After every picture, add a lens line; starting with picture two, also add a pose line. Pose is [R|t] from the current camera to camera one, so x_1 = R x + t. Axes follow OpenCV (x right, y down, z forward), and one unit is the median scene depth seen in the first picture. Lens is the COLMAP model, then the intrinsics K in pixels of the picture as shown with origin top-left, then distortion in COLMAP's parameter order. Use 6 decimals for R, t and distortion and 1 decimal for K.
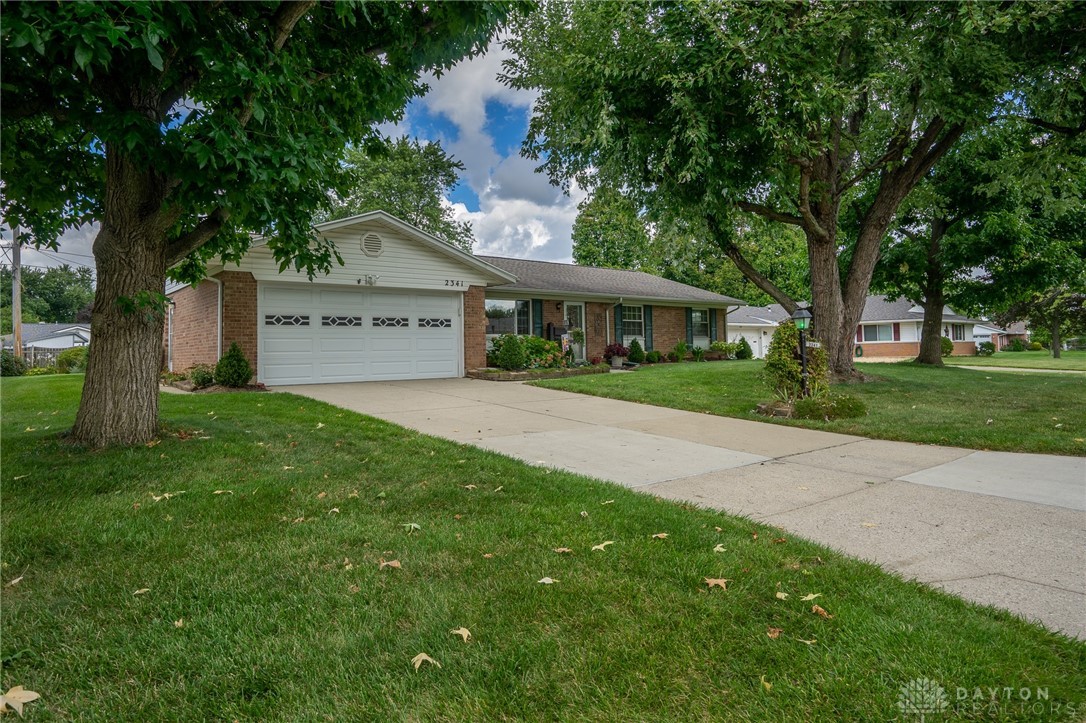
lens RADIAL K [[656.5, 0, 536.1], [0, 656.5, 325.2], [0, 0, 1]] dist [-0.001629, 0.002468]
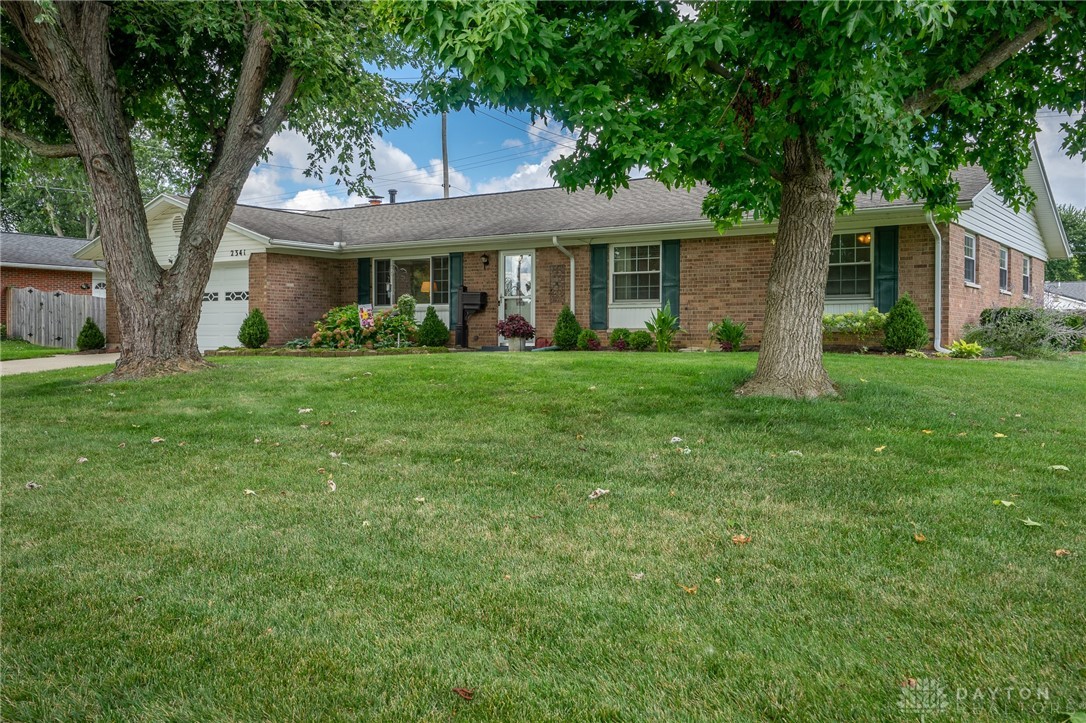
lens RADIAL K [[989.7, 0, 543.2], [0, 989.7, 394.6], [0, 0, 1]] dist [0.048915, -0.003601]
pose [[0.262654, 0.074525, -0.962008, 1.848187], [0.034965, 0.995623, 0.086675, 0.039792], [0.964256, -0.056402, 0.258898, 1.405581]]
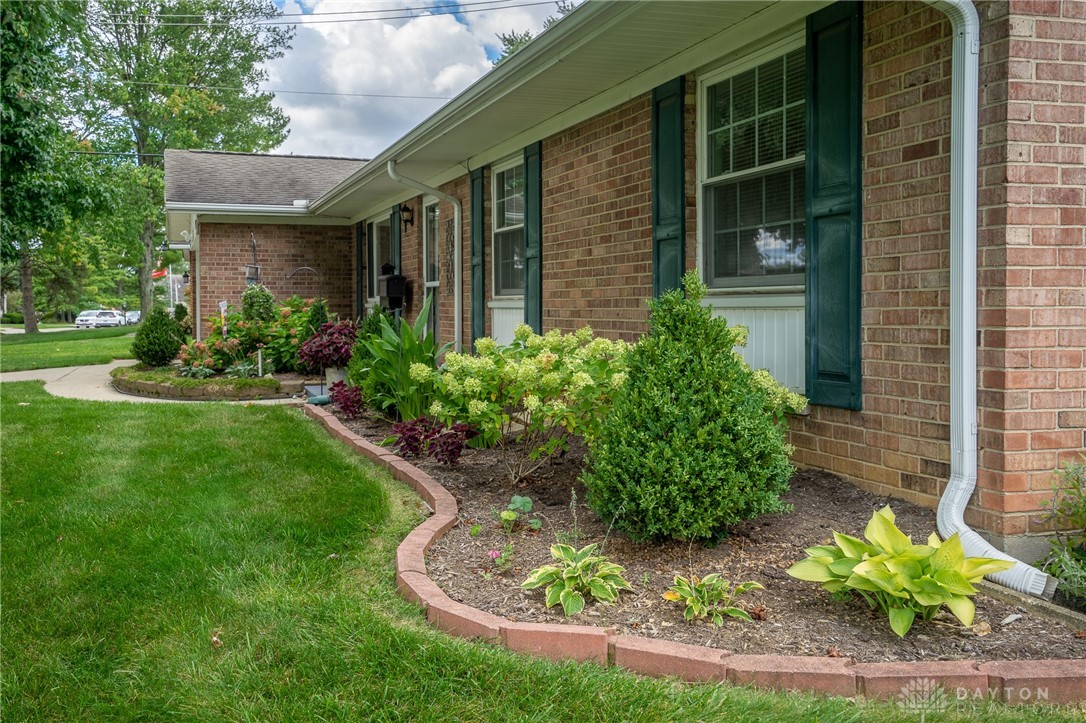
lens RADIAL K [[1054.7, 0, 543.0], [0, 1054.7, 361.5], [0, 0, 1]] dist [0.088315, 0.005838]
pose [[-0.353879, 0.071063, -0.932588, 1.008702], [0.054851, 0.996970, 0.055155, 0.042397], [0.933681, -0.031636, -0.356705, 2.287079]]
